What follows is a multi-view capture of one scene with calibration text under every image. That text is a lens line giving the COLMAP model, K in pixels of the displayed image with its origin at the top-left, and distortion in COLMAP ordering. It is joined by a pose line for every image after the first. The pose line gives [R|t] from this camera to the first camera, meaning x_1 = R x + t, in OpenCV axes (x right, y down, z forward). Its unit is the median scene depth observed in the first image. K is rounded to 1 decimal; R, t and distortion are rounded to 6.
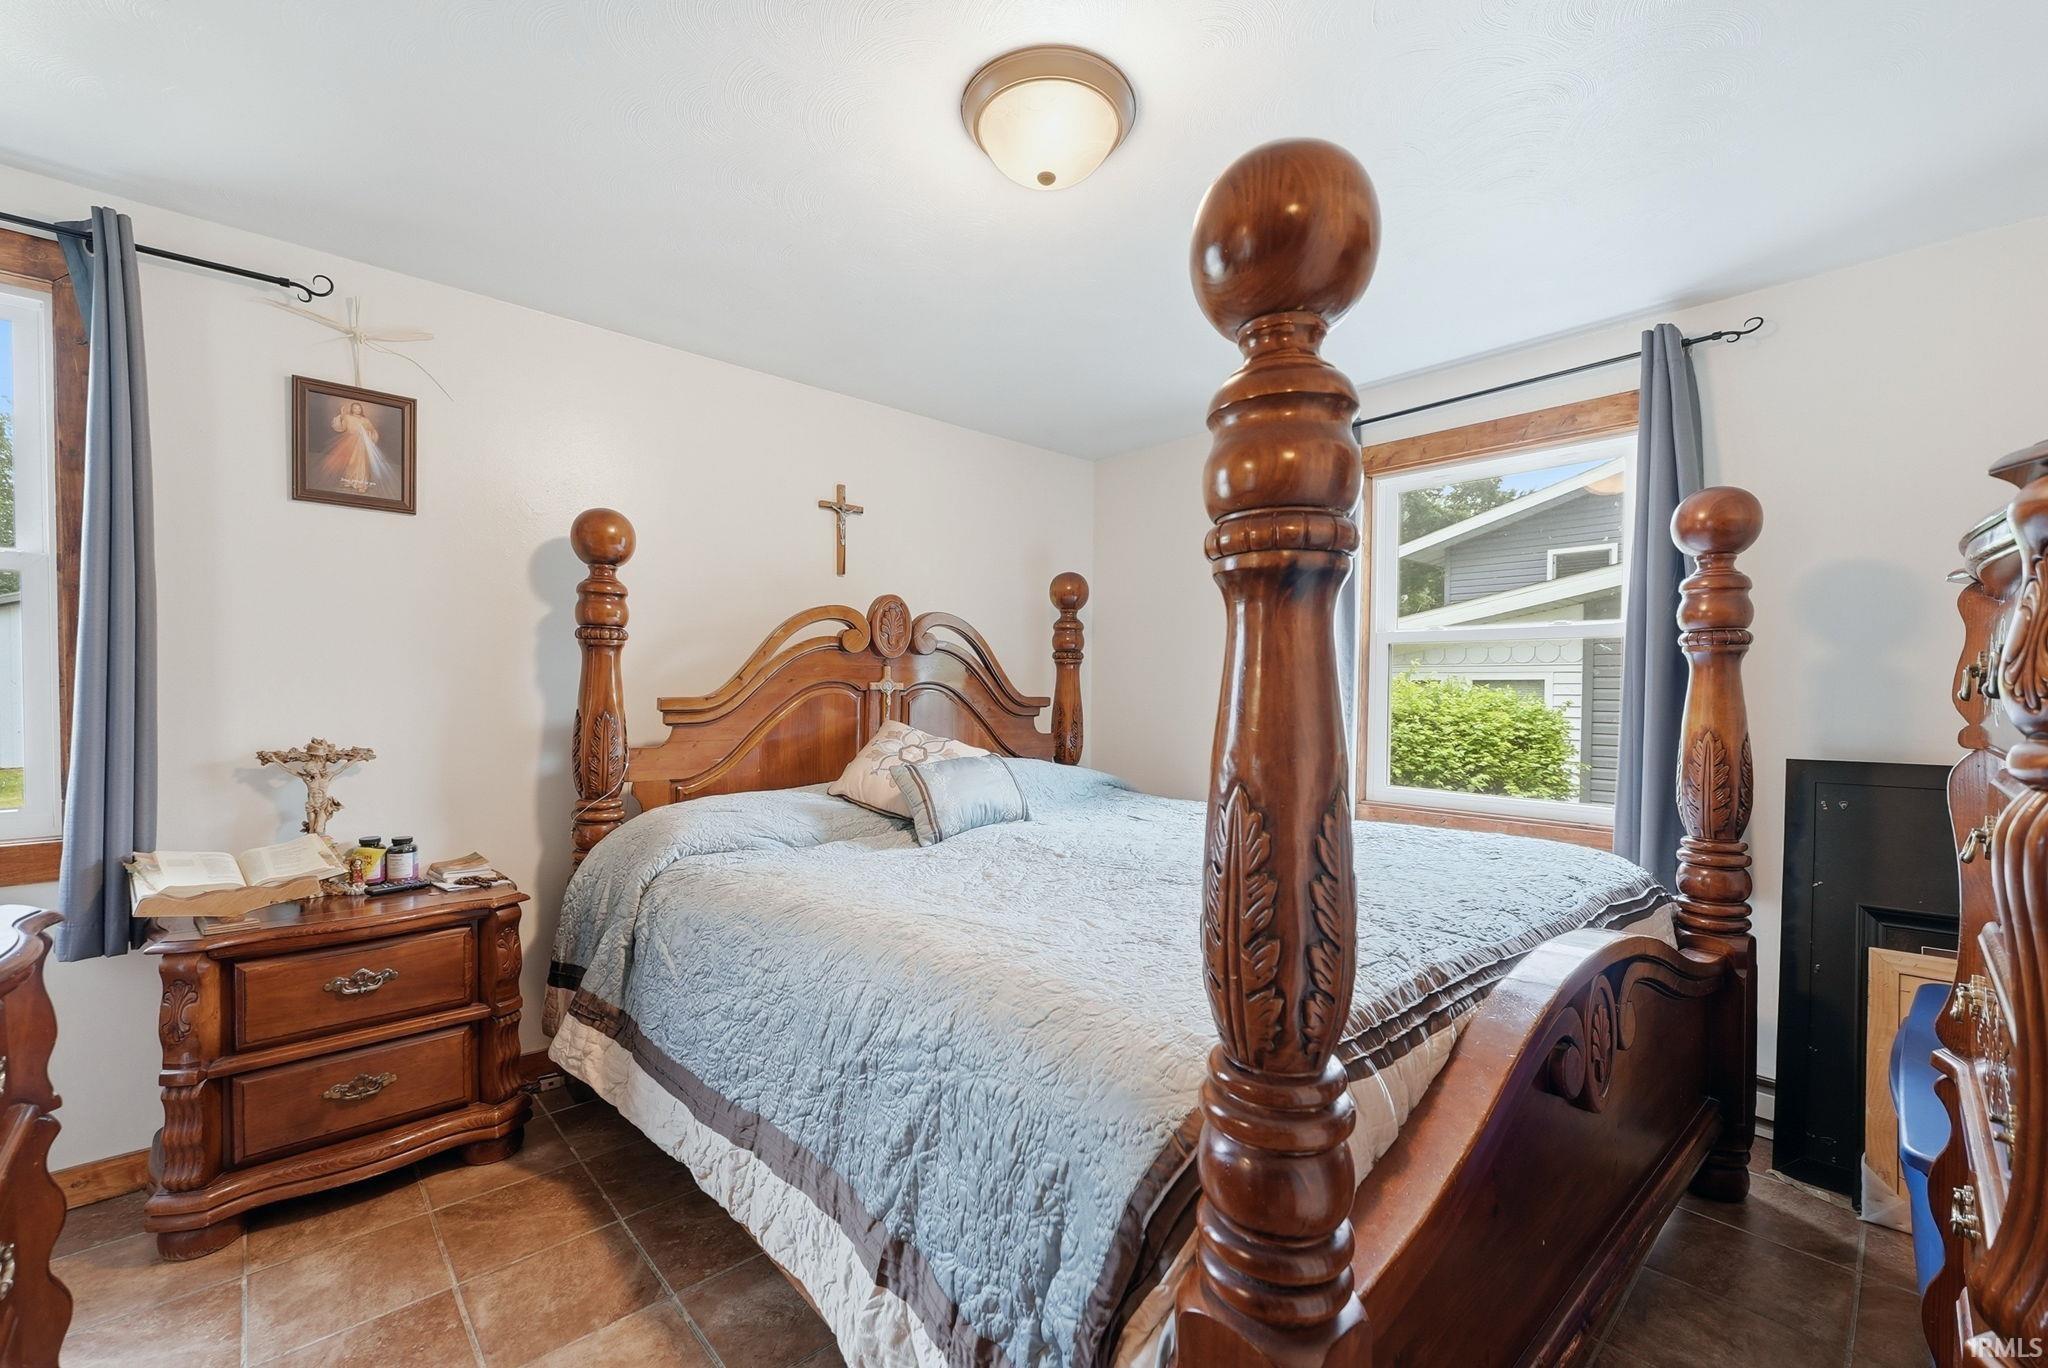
lens RADIAL K [[861.0, 0, 1004.3], [0, 861.0, 683.9], [0, 0, 1]] dist [0.000246, -0.000480]
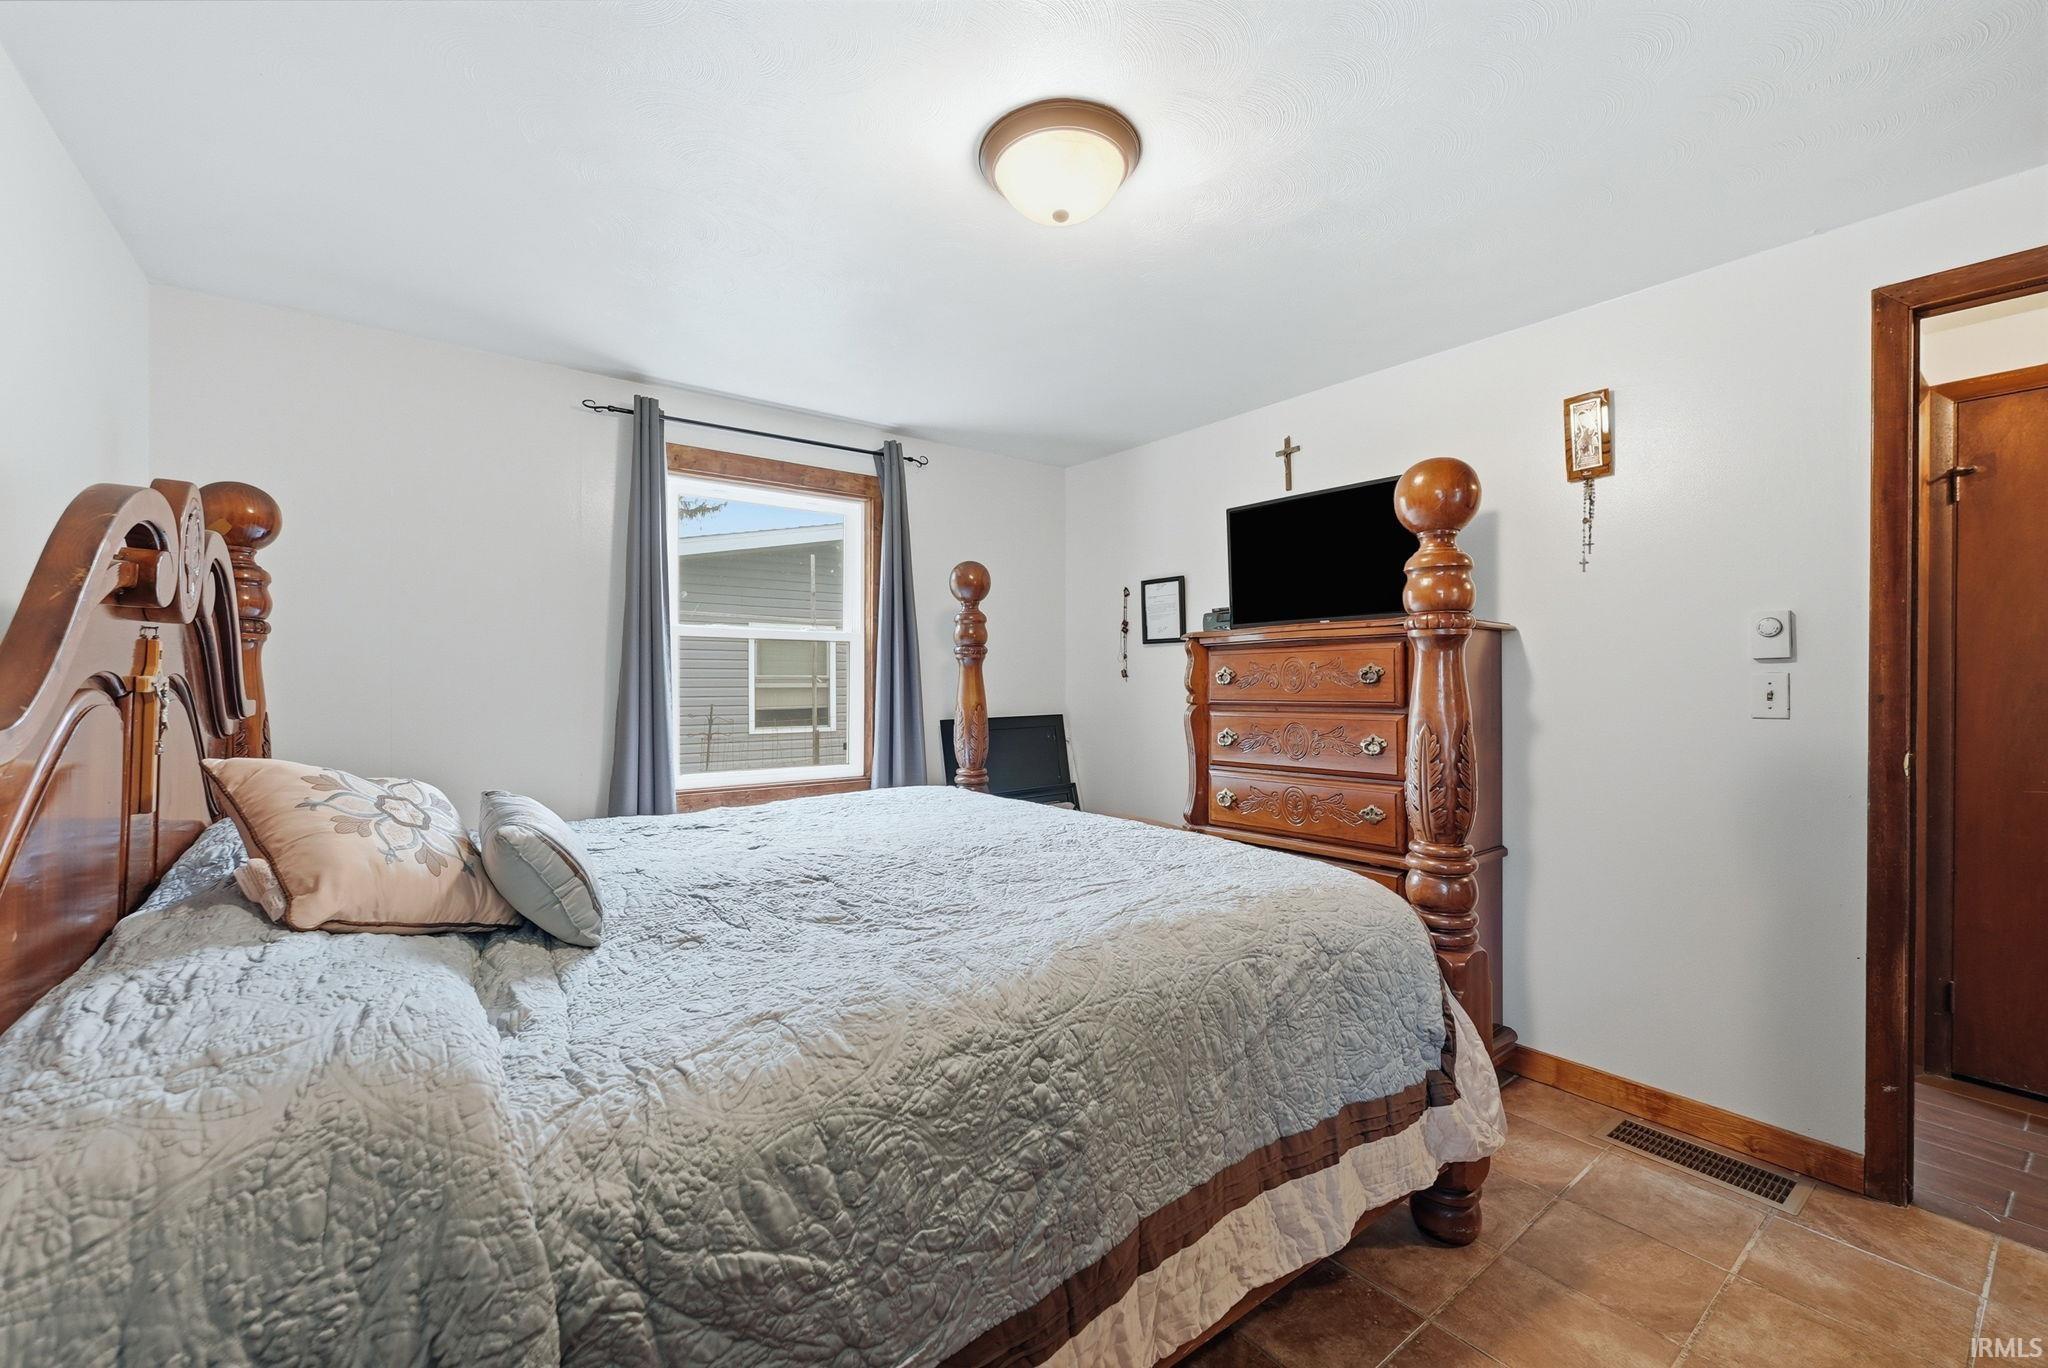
lens RADIAL K [[861.0, 0, 1004.3], [0, 861.0, 683.9], [0, 0, 1]] dist [0.000246, -0.000480]
pose [[0.062481, -0.009309, 0.998003, -0.744006], [0.003436, 0.999953, 0.009112, -0.001203], [-0.998040, 0.002860, 0.062510, 0.722341]]
